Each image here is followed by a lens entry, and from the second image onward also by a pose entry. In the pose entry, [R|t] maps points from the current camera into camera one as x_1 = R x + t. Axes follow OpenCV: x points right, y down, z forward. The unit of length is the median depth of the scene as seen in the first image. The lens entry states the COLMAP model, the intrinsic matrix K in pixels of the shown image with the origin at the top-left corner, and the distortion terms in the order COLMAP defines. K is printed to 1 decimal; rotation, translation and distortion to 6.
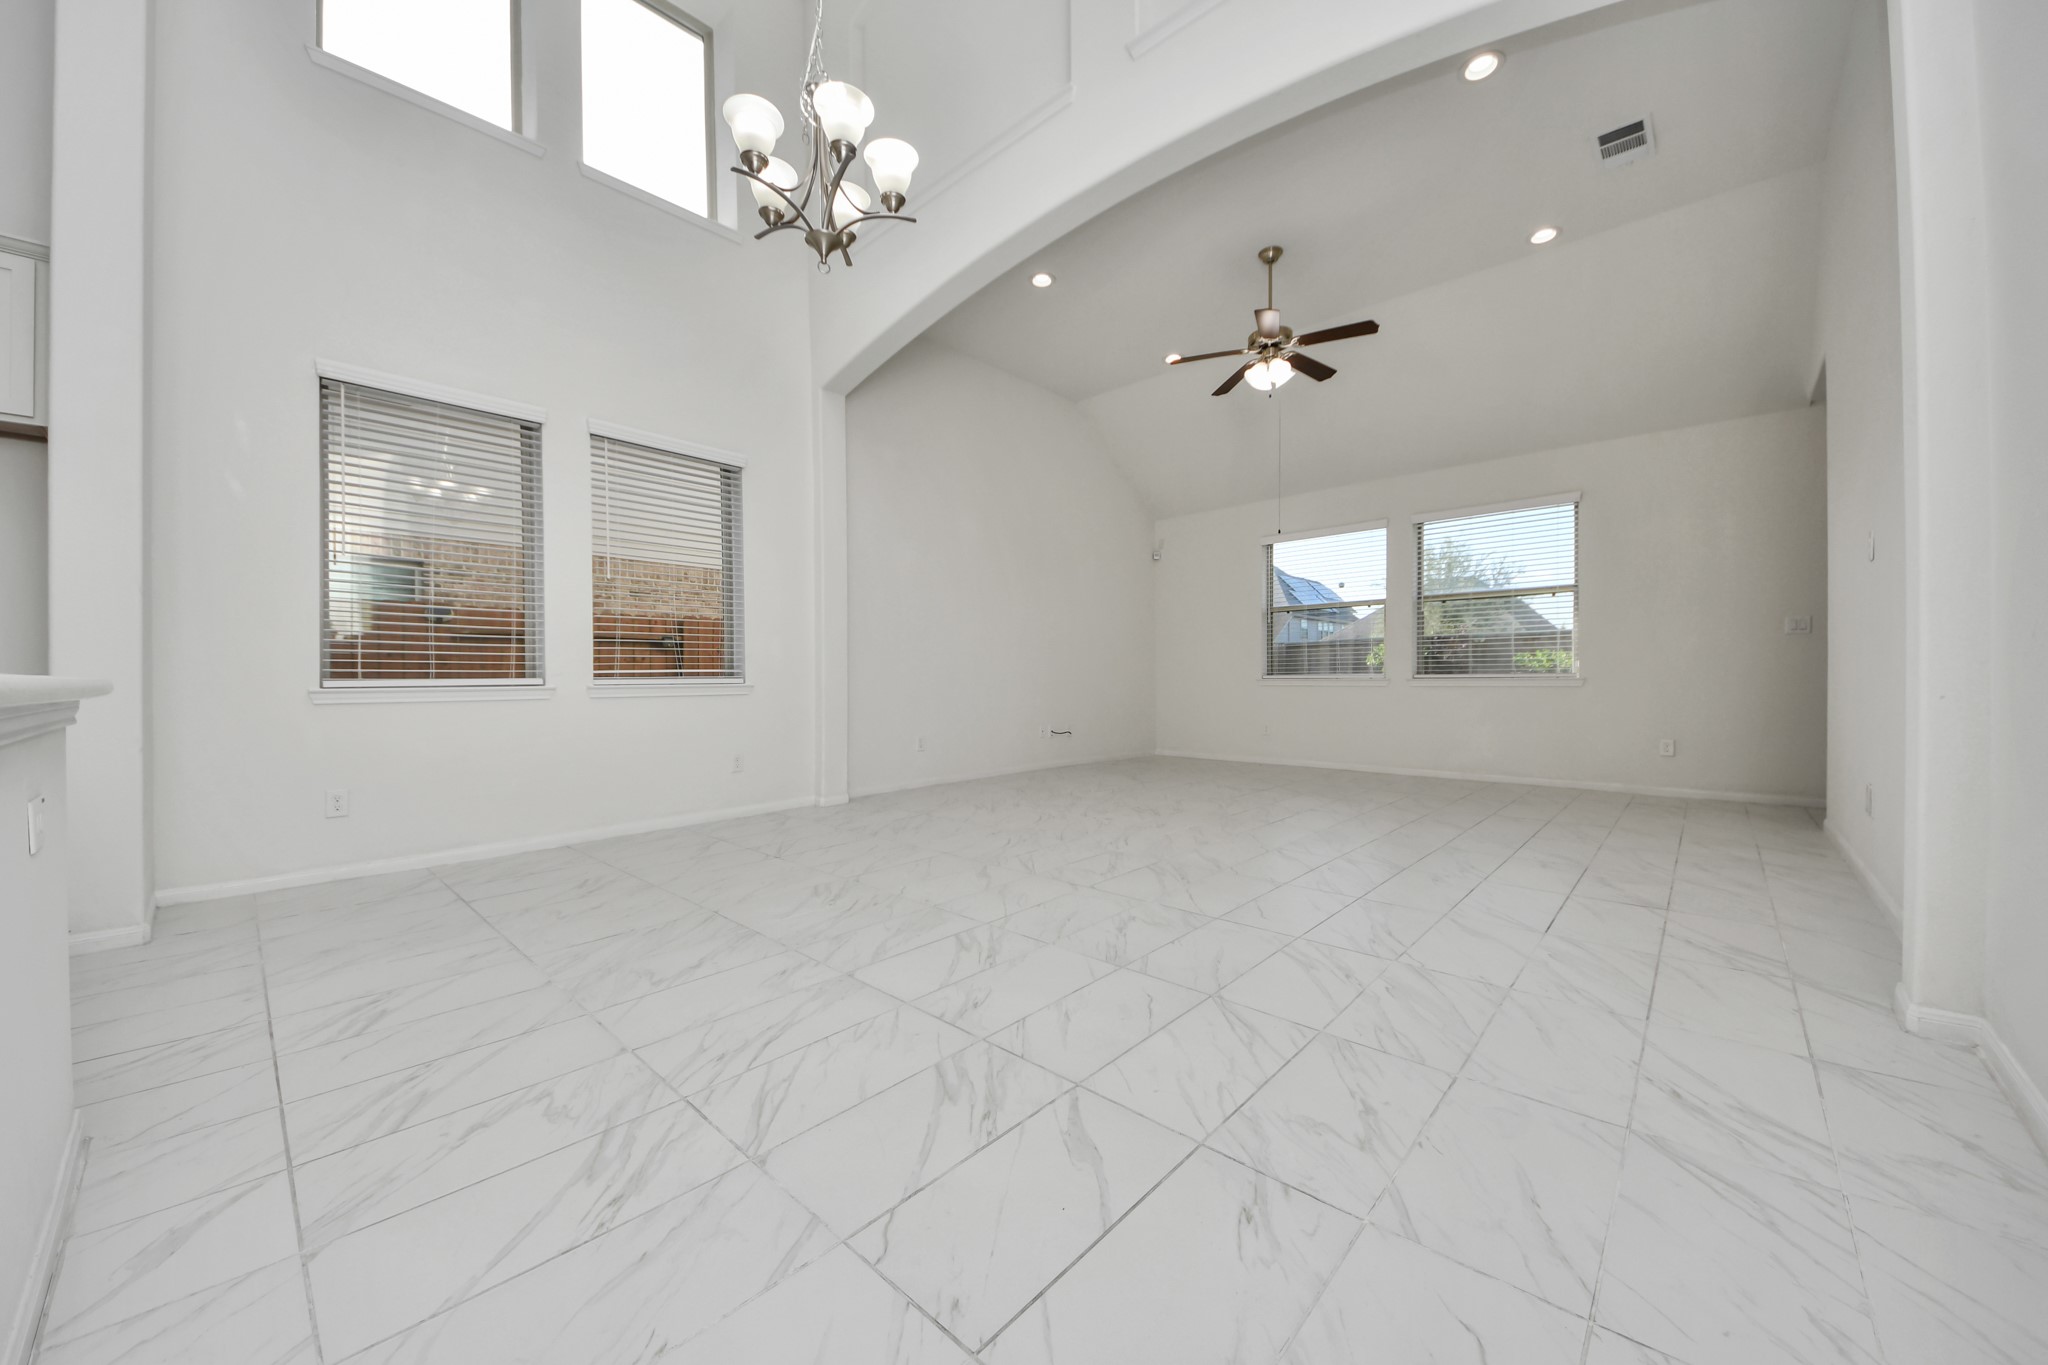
lens RADIAL K [[743.2, 0, 1021.2], [0, 743.2, 667.6], [0, 0, 1]] dist [0.007358, -0.004741]
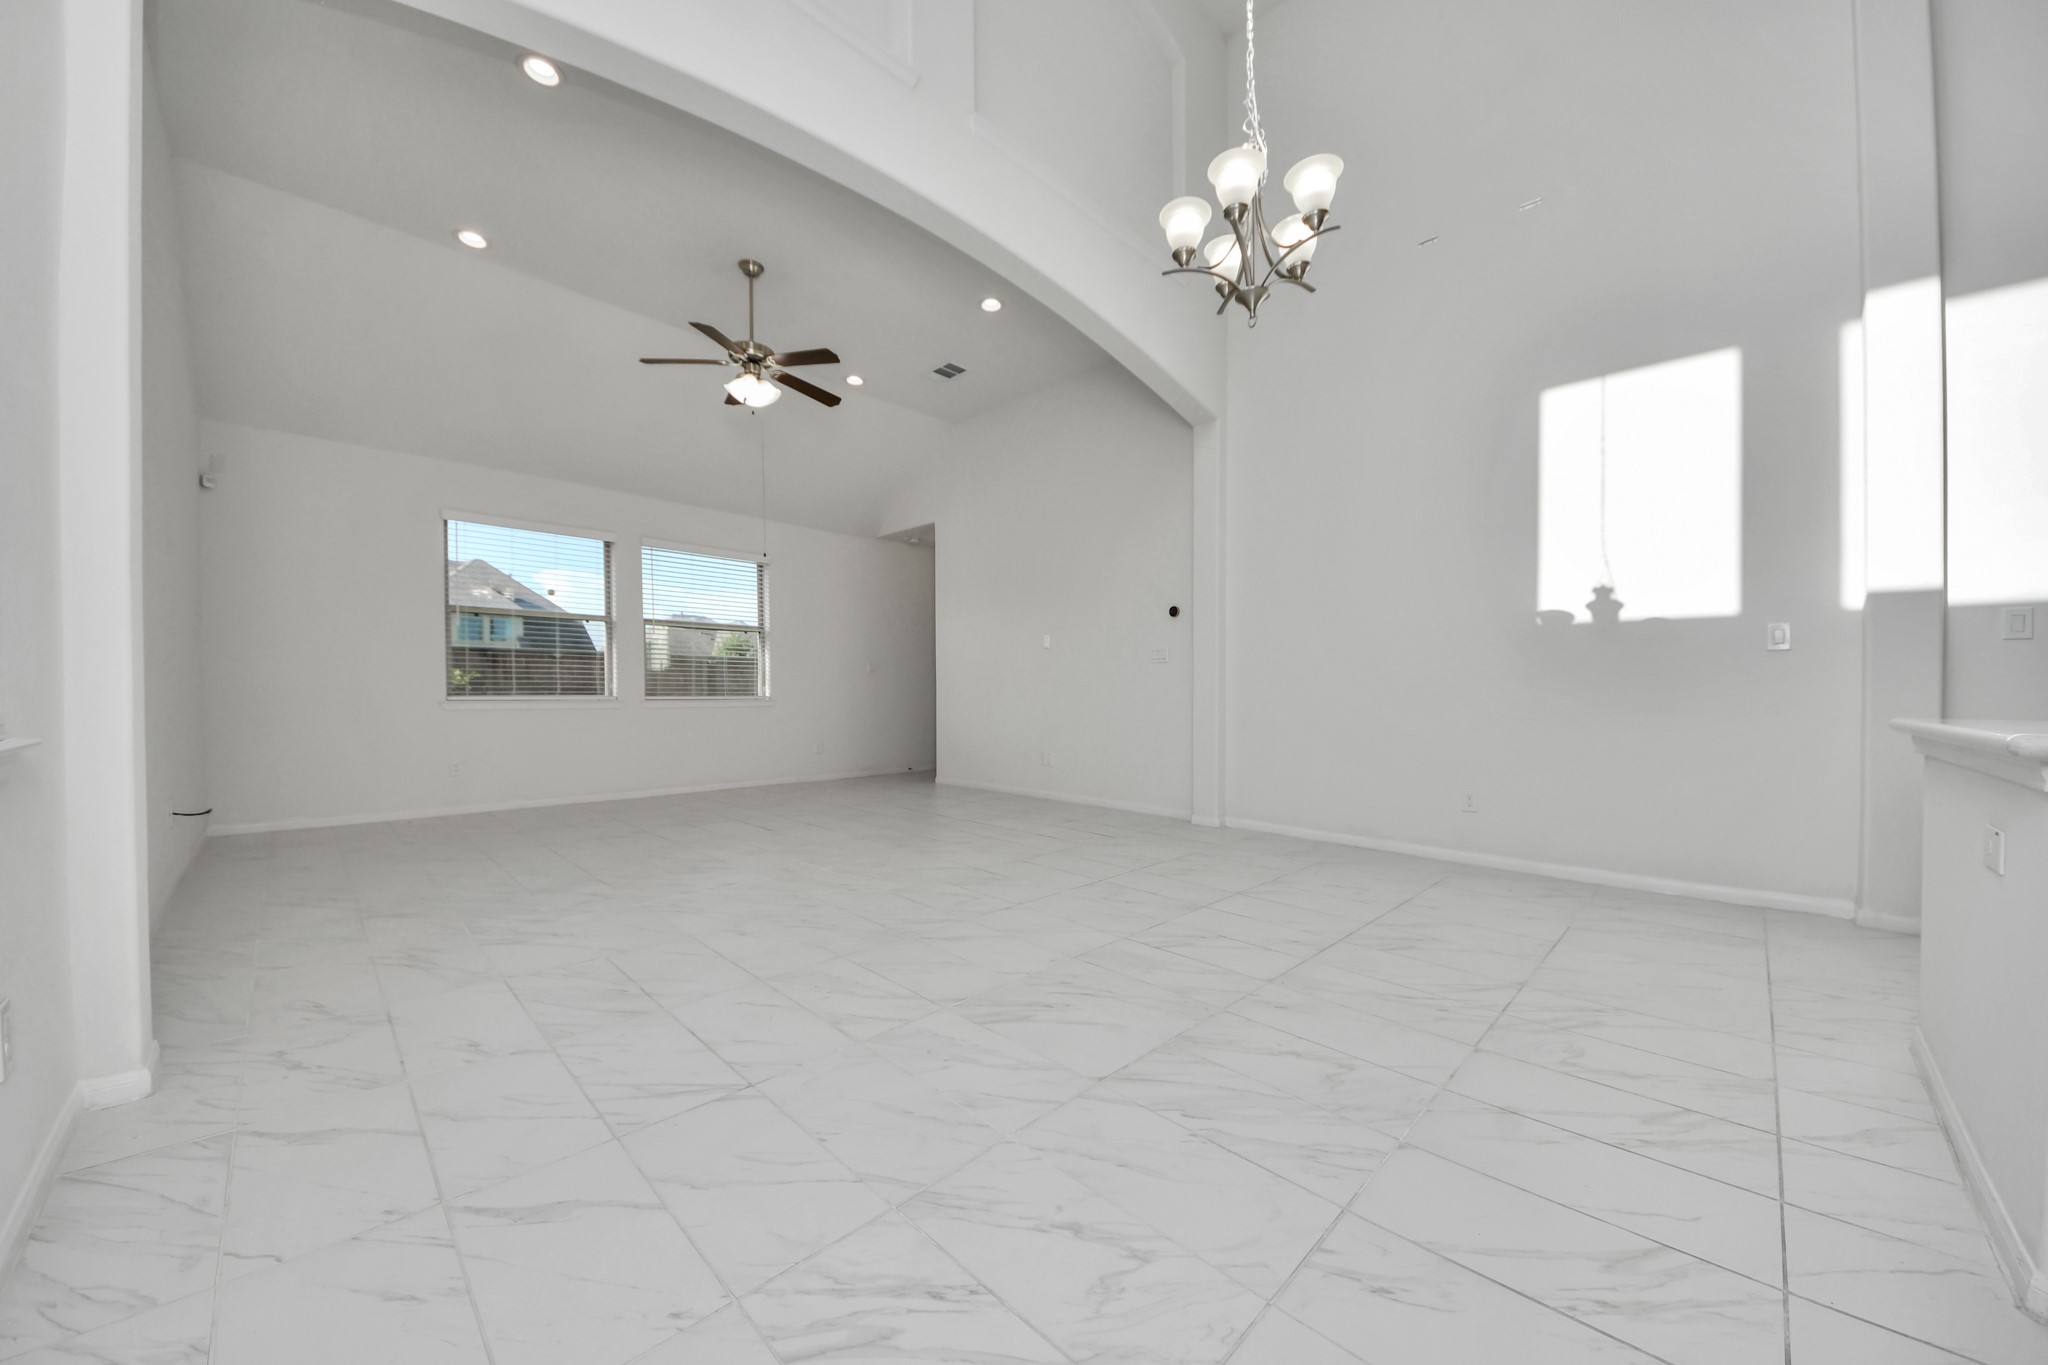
lens RADIAL K [[743.5, 0, 1024.0], [0, 743.5, 682.5], [0, 0, 1]] dist [0.001362, -0.000032]
pose [[0.023839, 0.016570, 0.999578, -1.186854], [-0.021667, 0.999636, -0.016055, -0.008305], [-0.999481, -0.021275, 0.024189, 1.174880]]
